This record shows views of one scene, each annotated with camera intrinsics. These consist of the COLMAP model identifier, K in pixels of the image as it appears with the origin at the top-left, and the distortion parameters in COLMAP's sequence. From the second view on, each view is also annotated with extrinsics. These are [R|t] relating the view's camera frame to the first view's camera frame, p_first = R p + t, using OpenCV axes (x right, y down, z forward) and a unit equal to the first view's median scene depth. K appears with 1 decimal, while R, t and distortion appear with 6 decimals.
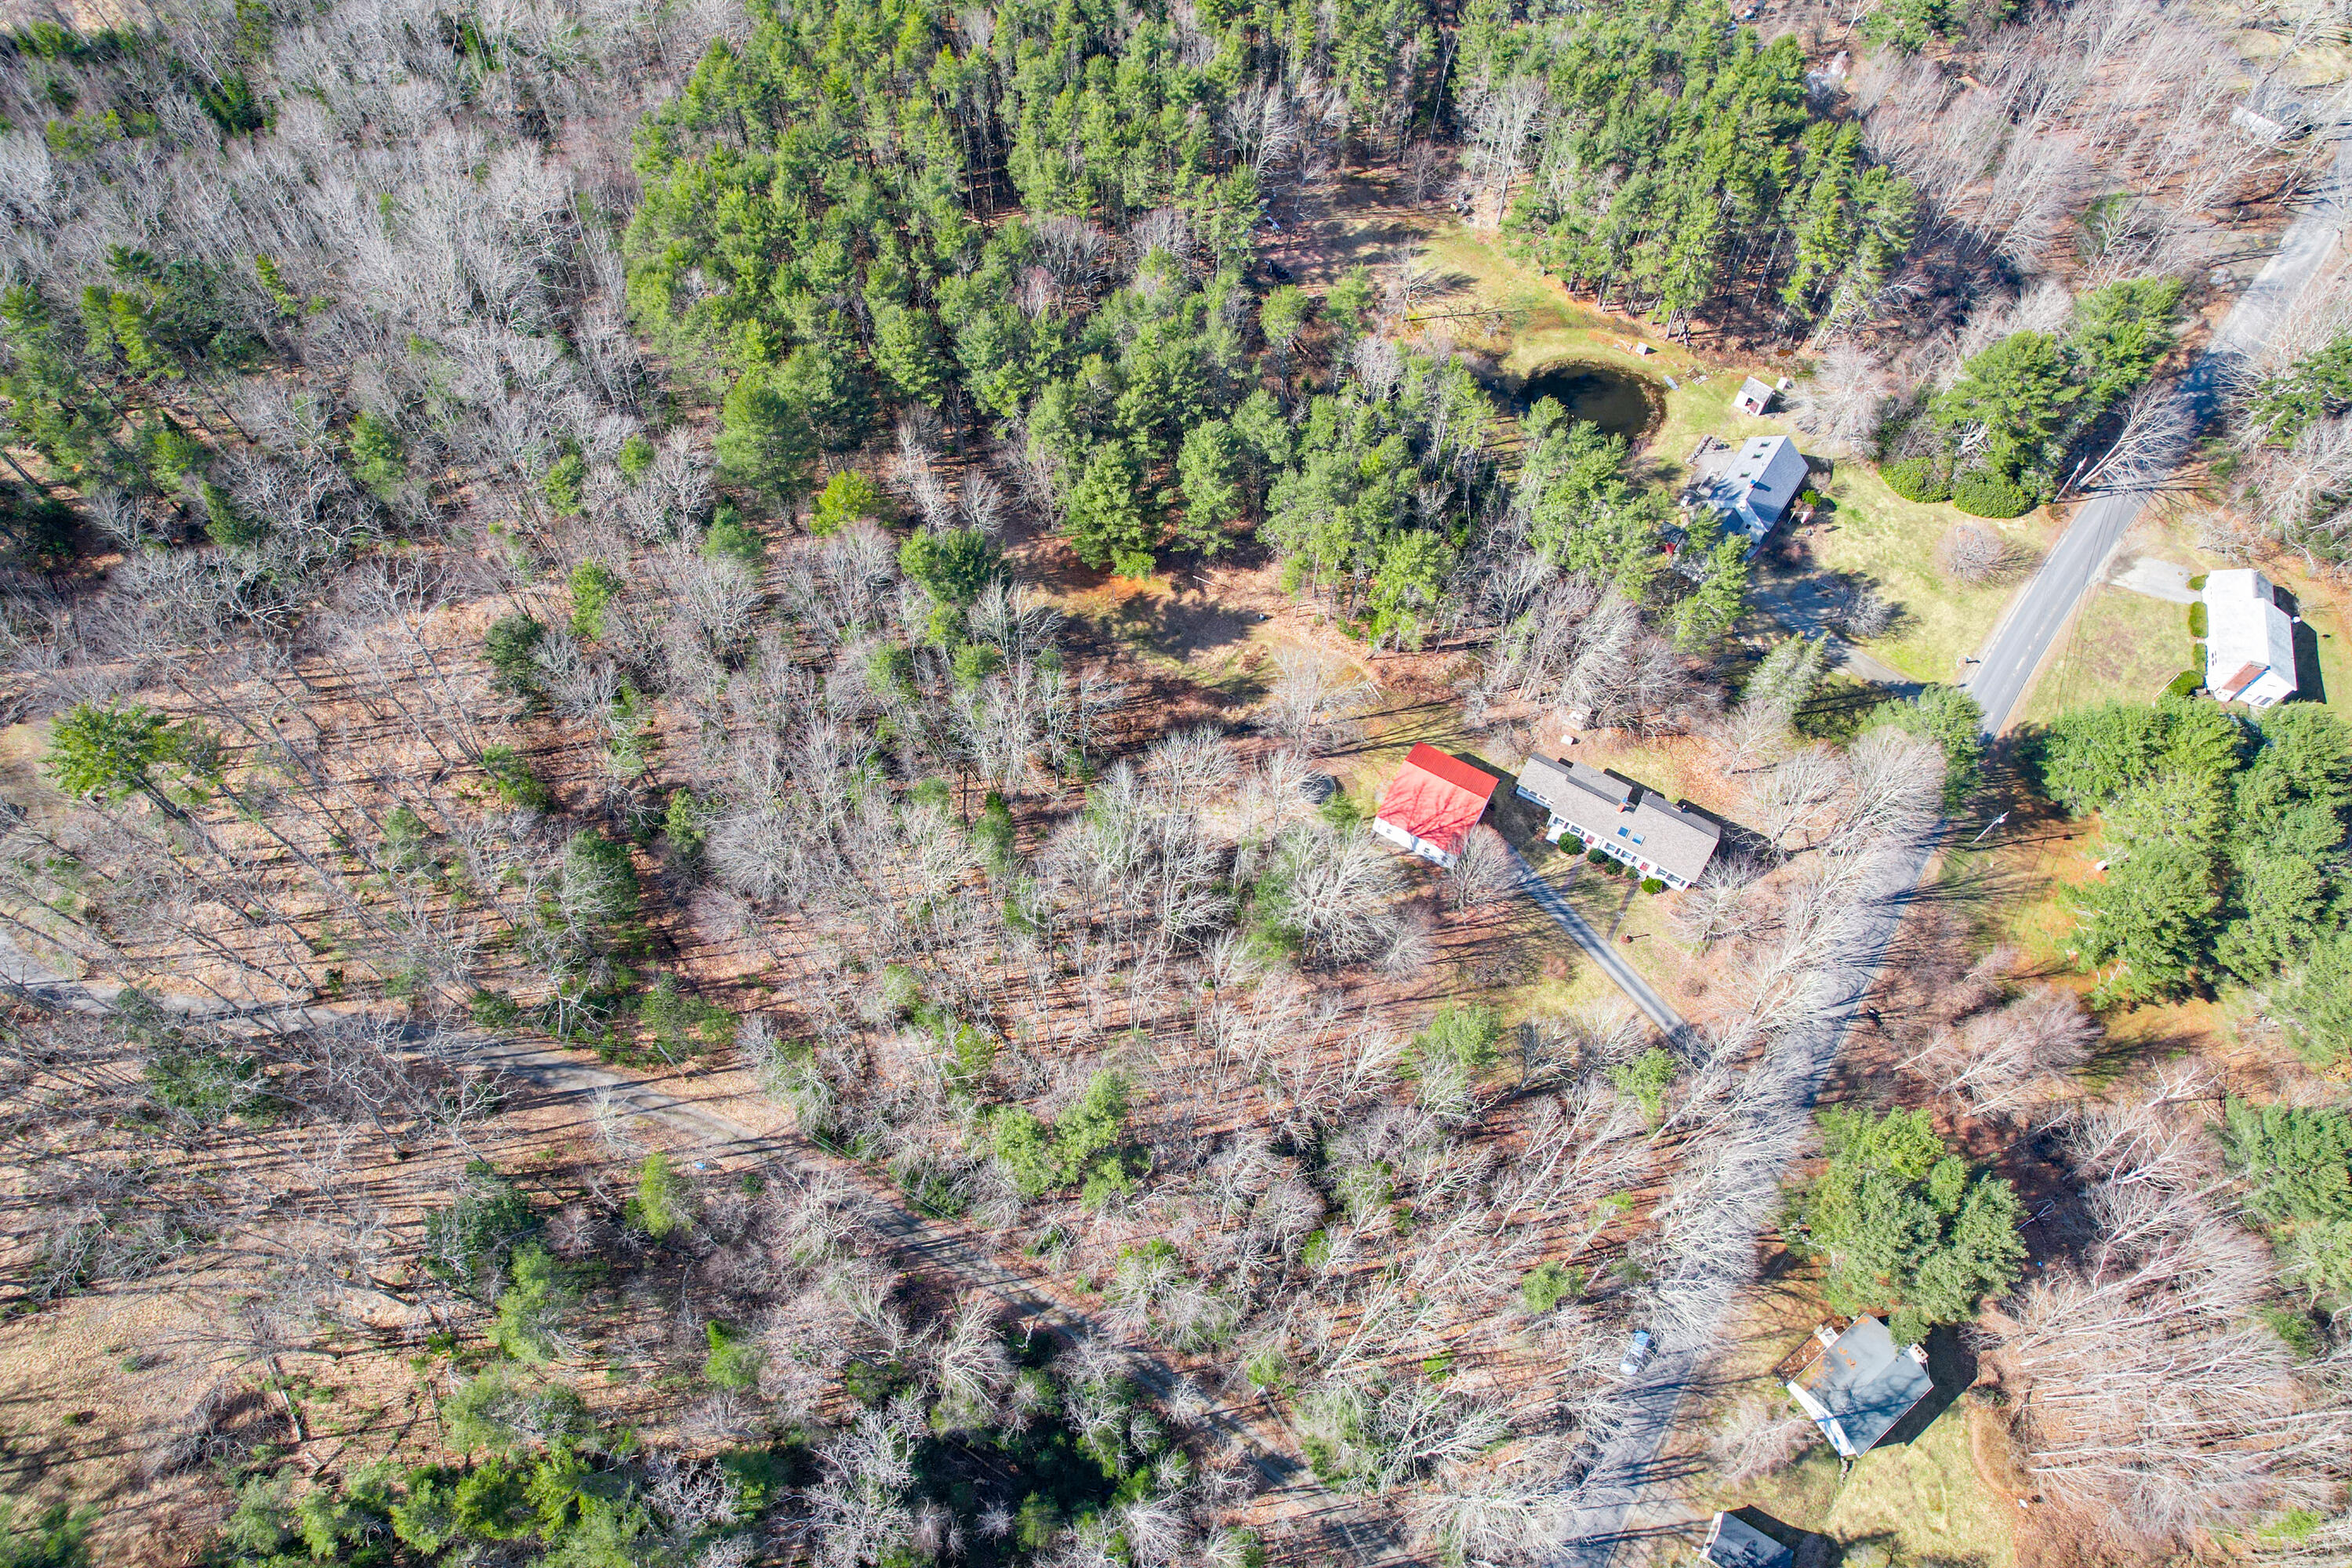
lens RADIAL K [[1505.9, 0, 1155.5], [0, 1505.9, 746.2], [0, 0, 1]] dist [-0.064443, 0.051753]
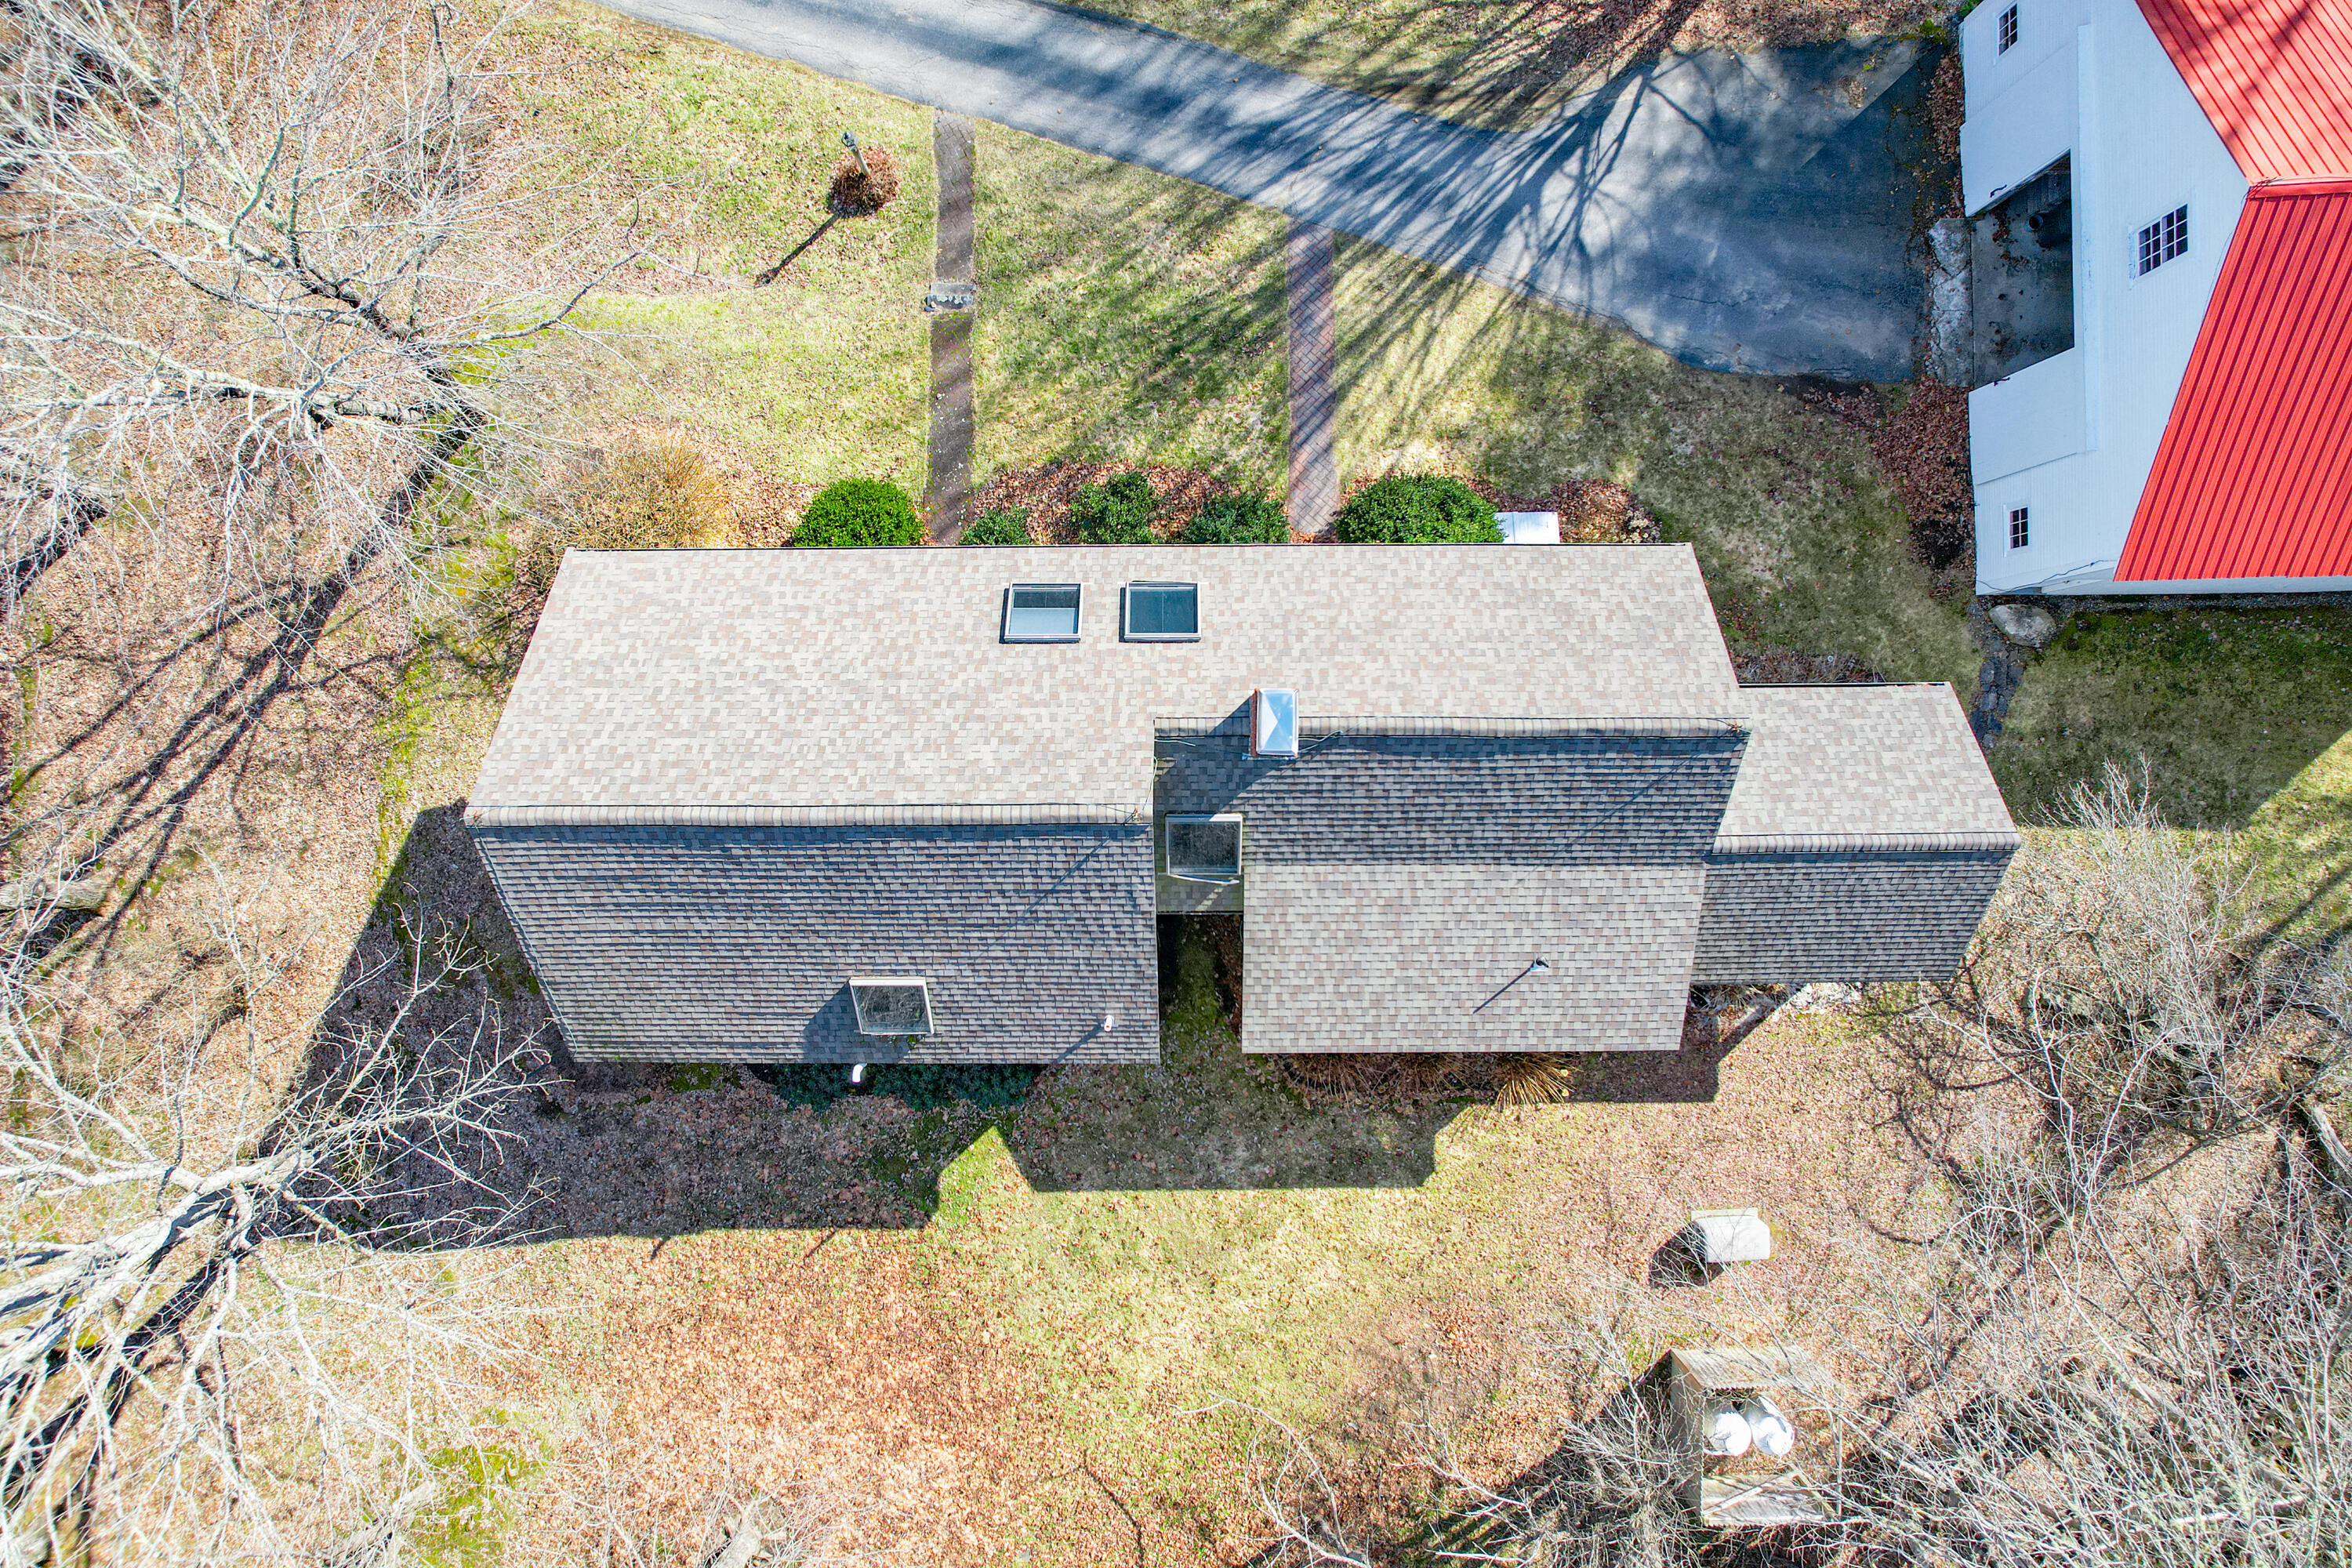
lens RADIAL K [[1505.9, 0, 1175.1], [0, 1505.9, 765.0], [0, 0, 1]] dist [-0.064443, 0.051753]
pose [[-0.854241, 0.519656, 0.015192, 0.307533], [-0.444334, -0.744969, 0.497583, -0.019287], [0.269889, 0.418305, 0.867283, 0.864756]]
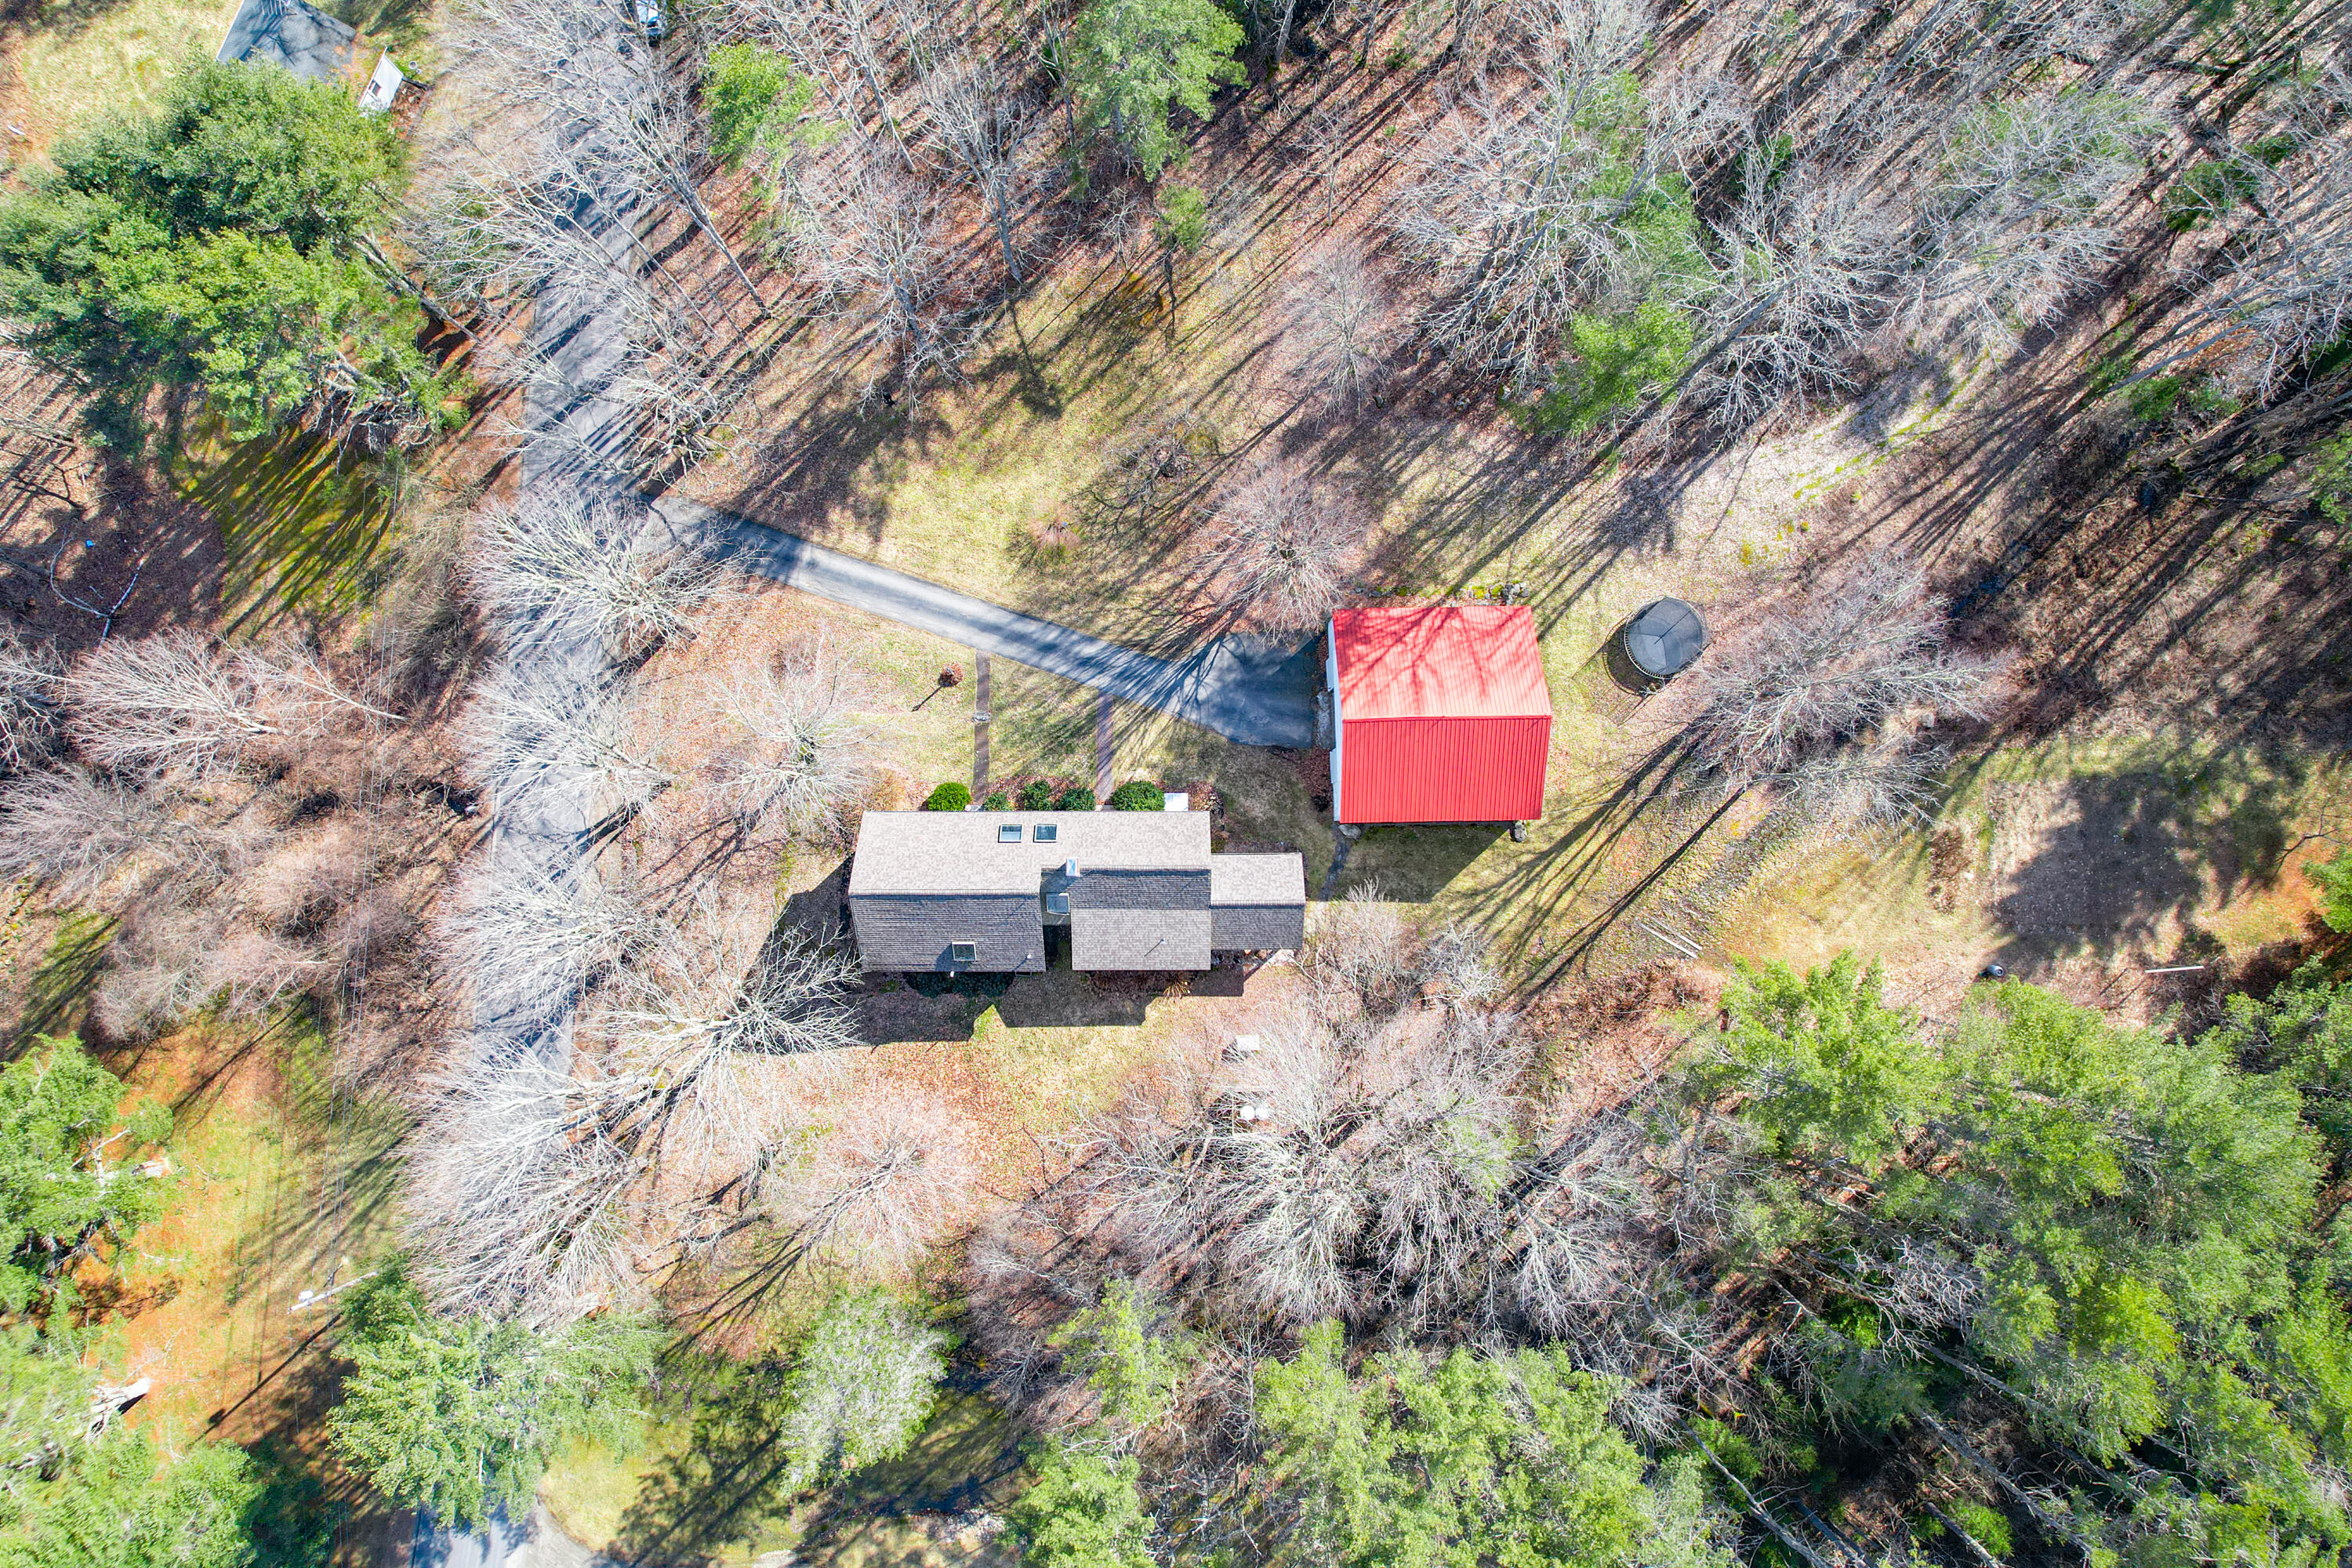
lens RADIAL K [[1505.9, 0, 1156.8], [0, 1505.9, 775.4], [0, 0, 1]] dist [-0.064443, 0.051753]
pose [[-0.855562, 0.517234, -0.021970, 0.276901], [-0.441852, -0.707441, 0.551629, -0.188164], [0.269778, 0.481660, 0.833800, 0.607118]]
